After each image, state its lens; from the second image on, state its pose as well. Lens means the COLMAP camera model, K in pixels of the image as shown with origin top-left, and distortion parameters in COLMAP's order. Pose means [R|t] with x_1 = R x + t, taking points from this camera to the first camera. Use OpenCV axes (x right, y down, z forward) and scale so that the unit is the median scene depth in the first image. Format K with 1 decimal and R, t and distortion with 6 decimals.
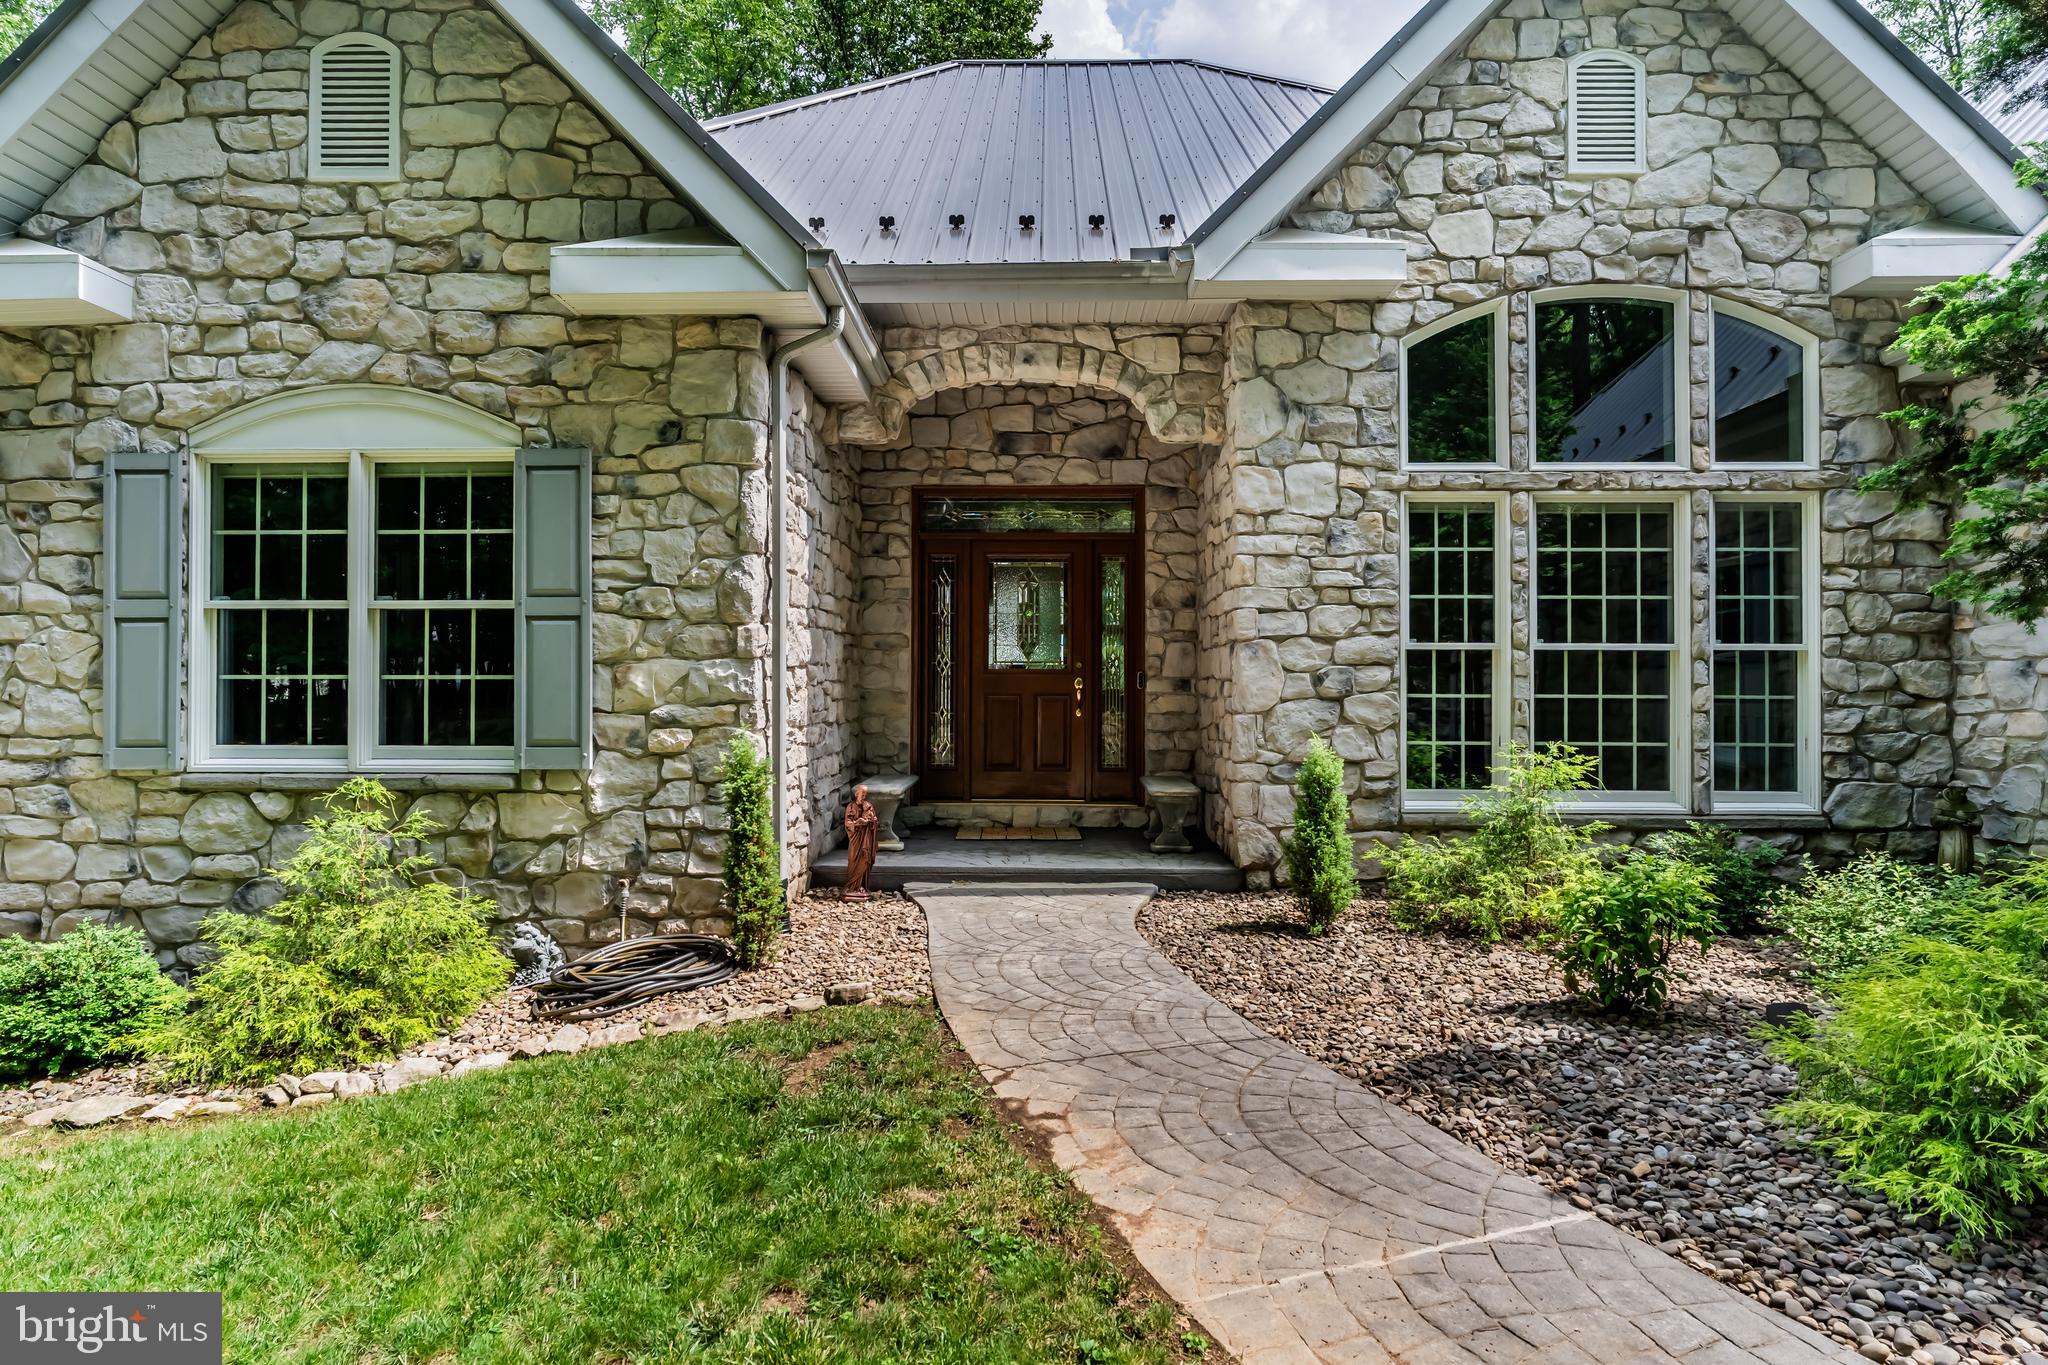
lens RADIAL K [[1046.0, 0, 1024.0], [0, 1046.0, 682.5], [0, 0, 1]] dist [-0.003225, -0.000098]
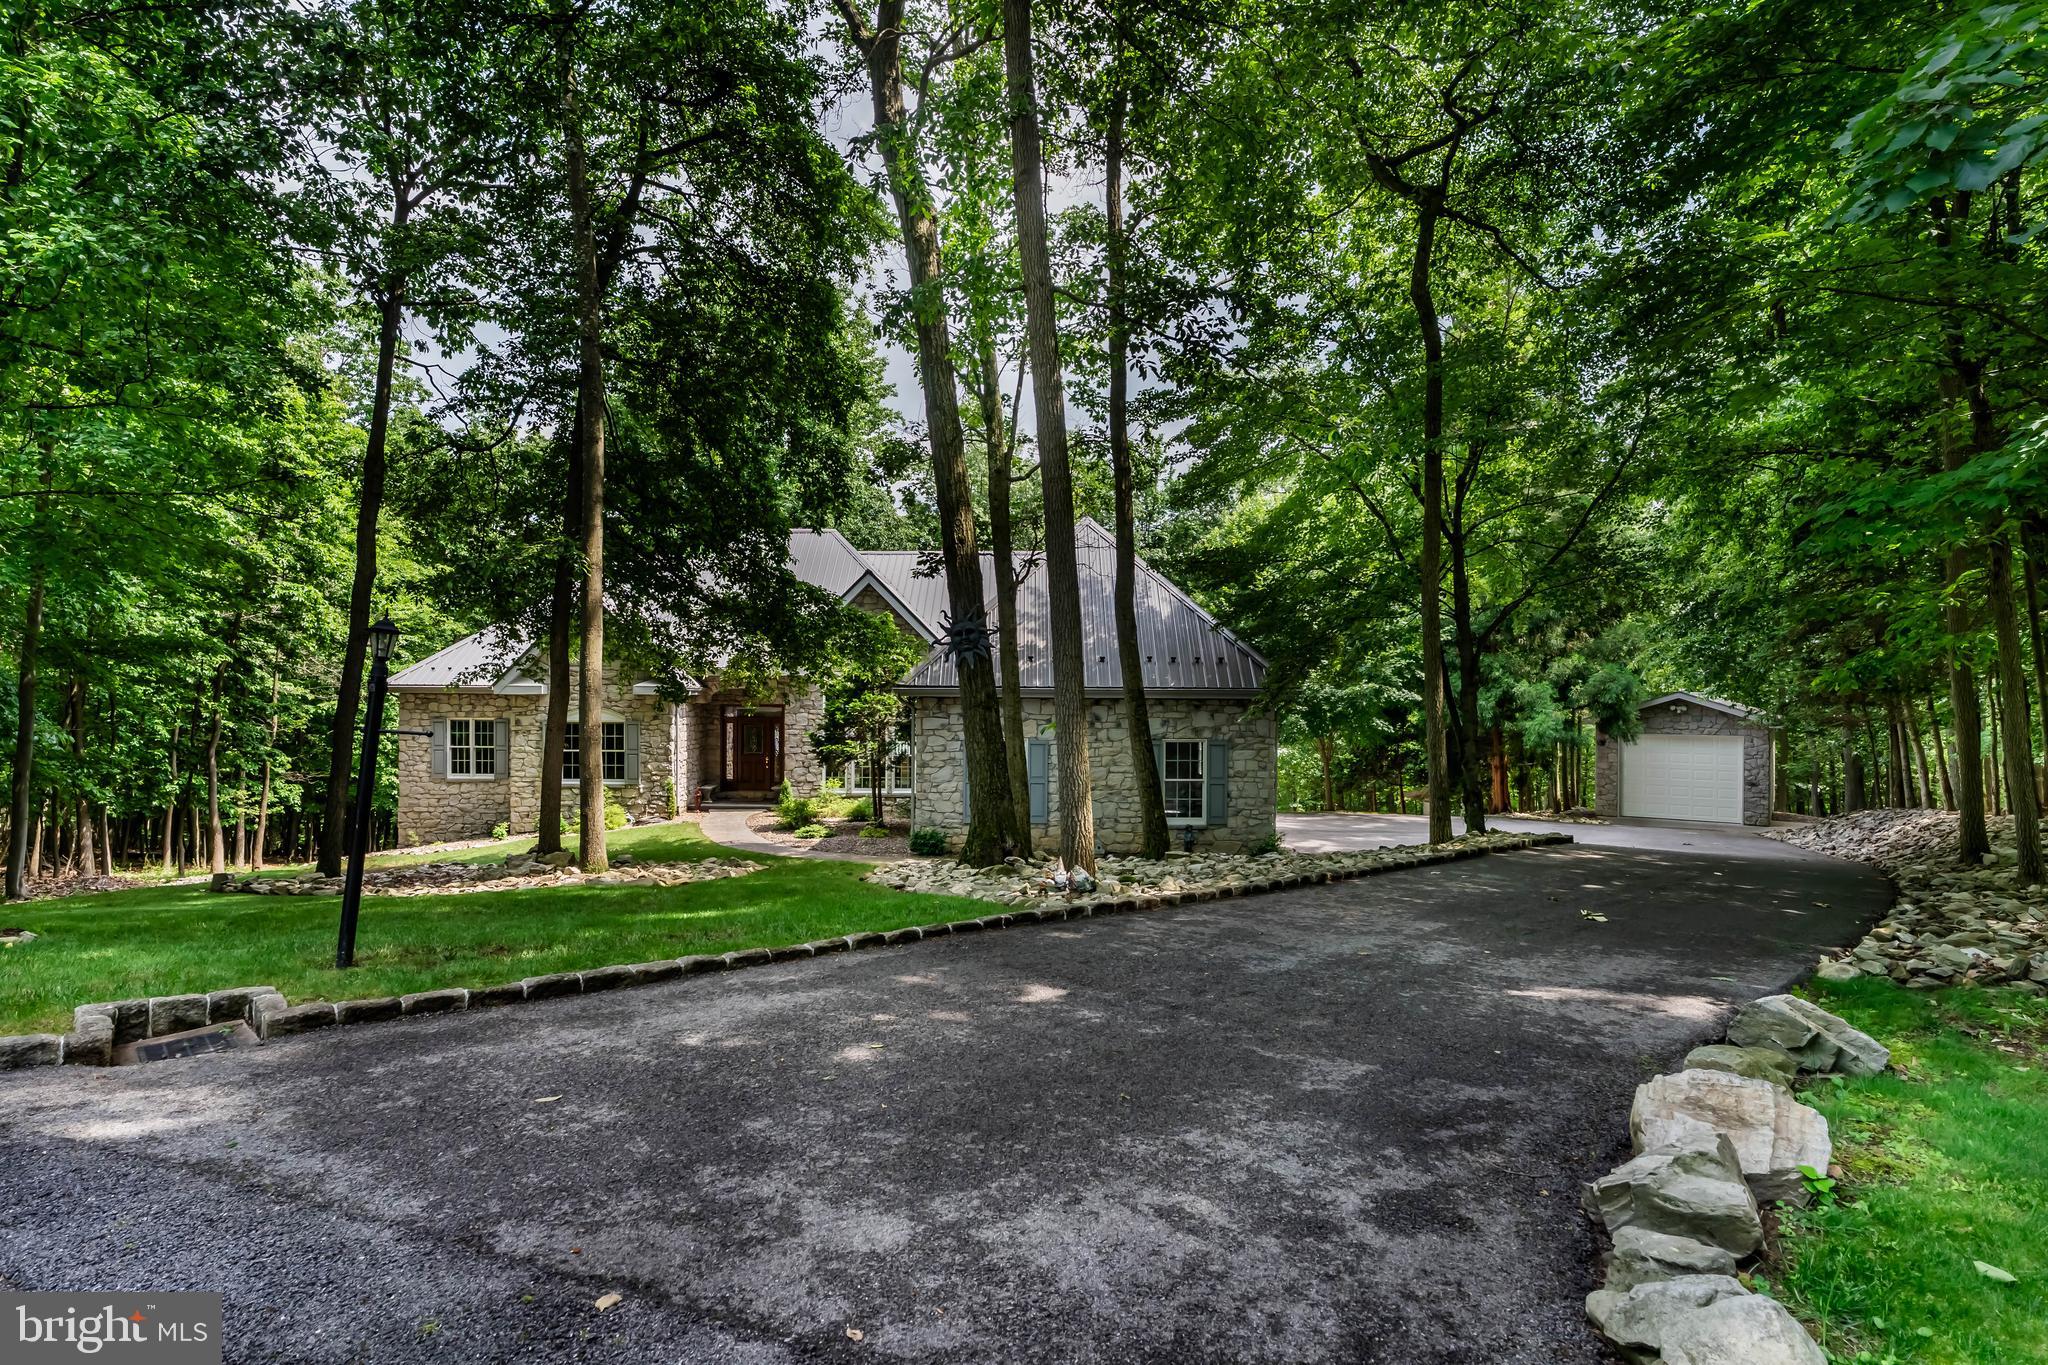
lens RADIAL K [[1046.0, 0, 1024.0], [0, 1046.0, 682.5], [0, 0, 1]] dist [-0.003225, -0.000098]
pose [[0.999858, 0.002143, 0.016731, 1.284739], [-0.002198, 0.999992, 0.003230, -0.404633], [-0.016724, -0.003267, 0.999855, -3.866419]]
